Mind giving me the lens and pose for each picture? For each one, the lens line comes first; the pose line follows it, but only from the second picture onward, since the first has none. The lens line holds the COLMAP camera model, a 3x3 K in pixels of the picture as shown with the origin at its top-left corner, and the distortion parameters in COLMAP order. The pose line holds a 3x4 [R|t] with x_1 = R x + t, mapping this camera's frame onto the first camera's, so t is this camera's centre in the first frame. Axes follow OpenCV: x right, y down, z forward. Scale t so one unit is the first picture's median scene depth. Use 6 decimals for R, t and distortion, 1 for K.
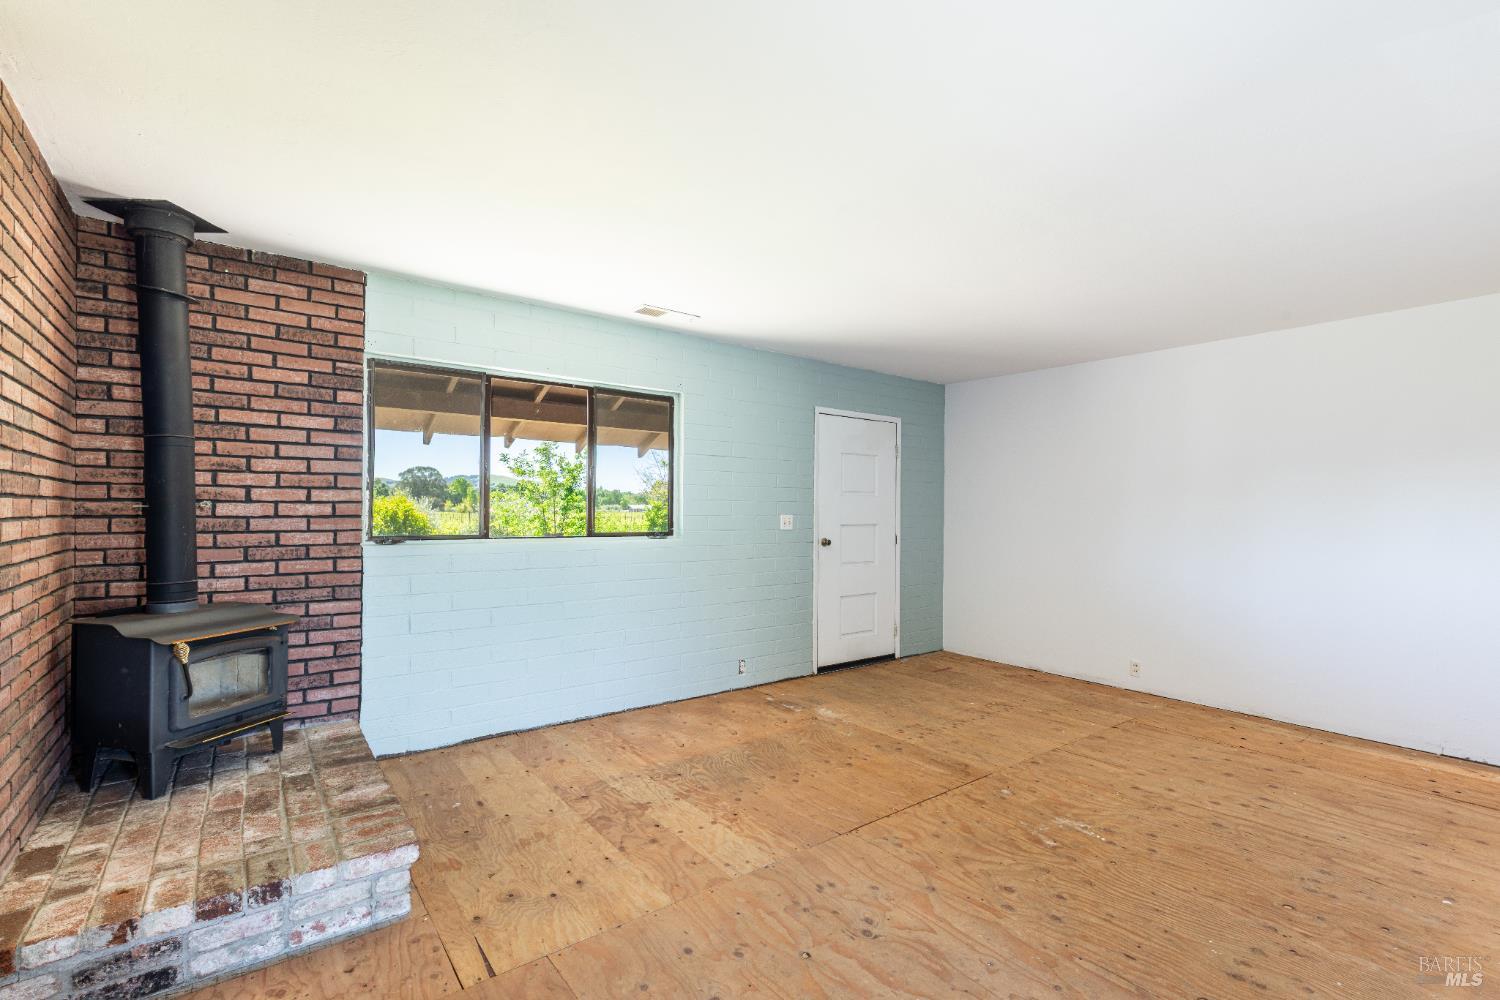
lens RADIAL K [[675.6, 0, 755.4], [0, 675.6, 507.1], [0, 0, 1]] dist [0.004587, 0.000555]
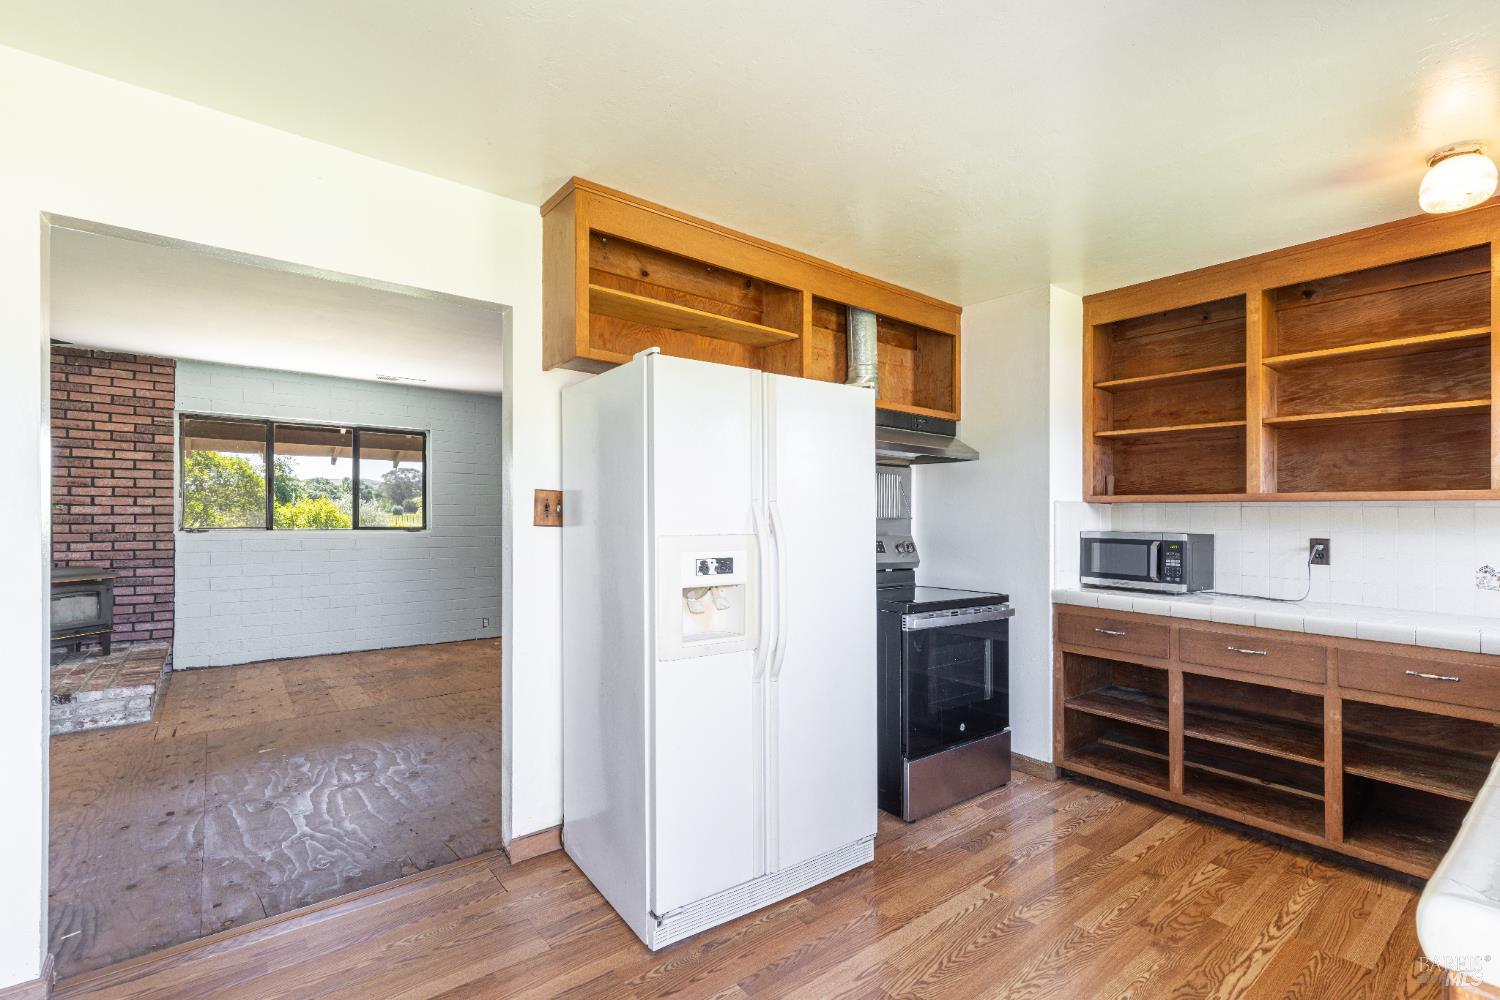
lens RADIAL K [[675.6, 0, 757.7], [0, 675.6, 516.1], [0, 0, 1]] dist [0.004587, 0.000555]
pose [[0.999816, 0.002136, 0.019058, 0.772761], [-0.002317, 0.999952, 0.009488, -0.000926], [-0.019037, -0.009530, 0.999773, -0.624172]]
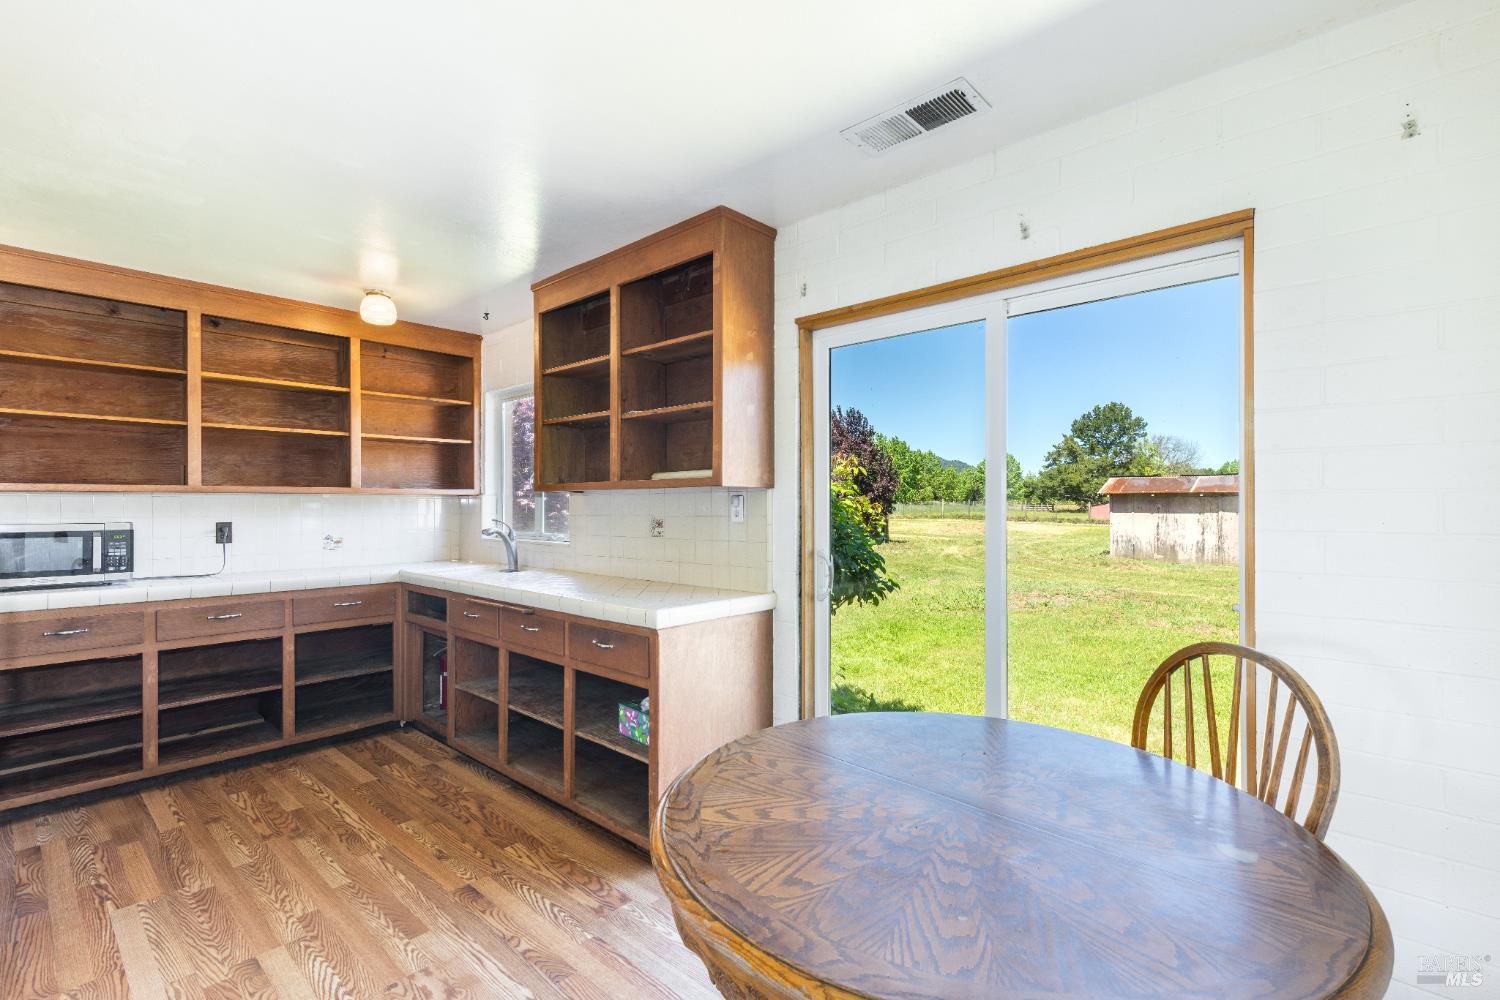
lens RADIAL K [[675.6, 0, 770.0], [0, 675.6, 503.2], [0, 0, 1]] dist [0.004587, 0.000555]
pose [[-0.188644, -0.003349, 0.982040, 0.255205], [-0.001525, 0.999994, 0.003117, -0.001192], [-0.982044, -0.000910, -0.188648, -0.412794]]
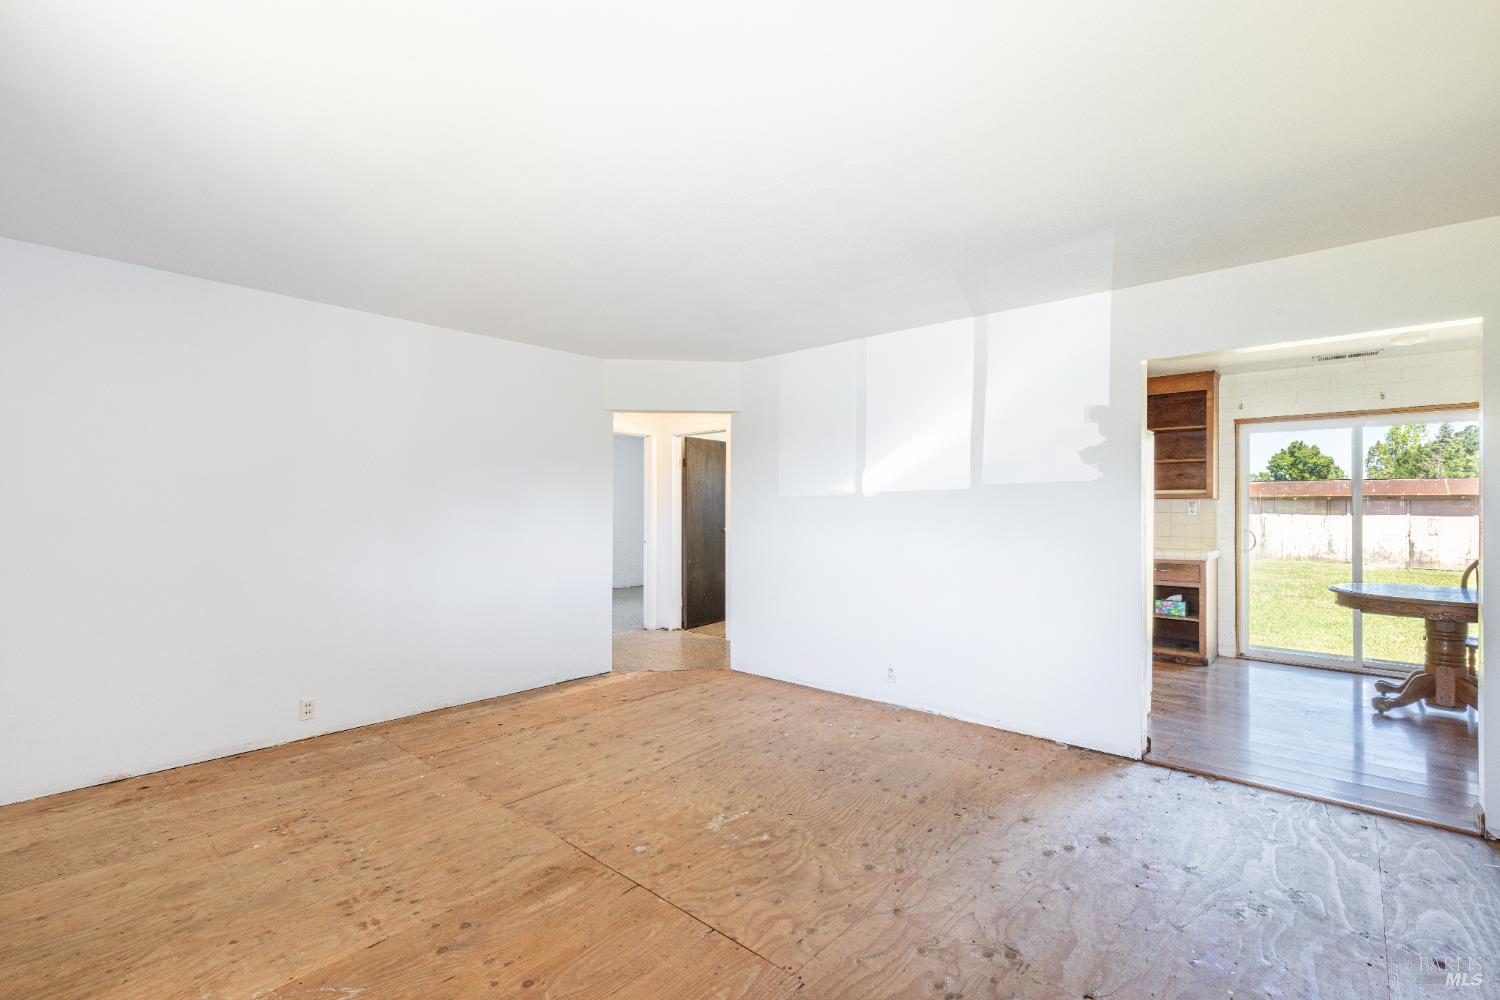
lens RADIAL K [[675.6, 0, 762.1], [0, 675.6, 500.6], [0, 0, 1]] dist [0.004587, 0.000555]
pose [[-0.192910, -0.000259, 0.981216, -0.441476], [-0.007153, 0.999974, -0.001143, -0.002314], [-0.981190, -0.007239, -0.192907, 0.966400]]
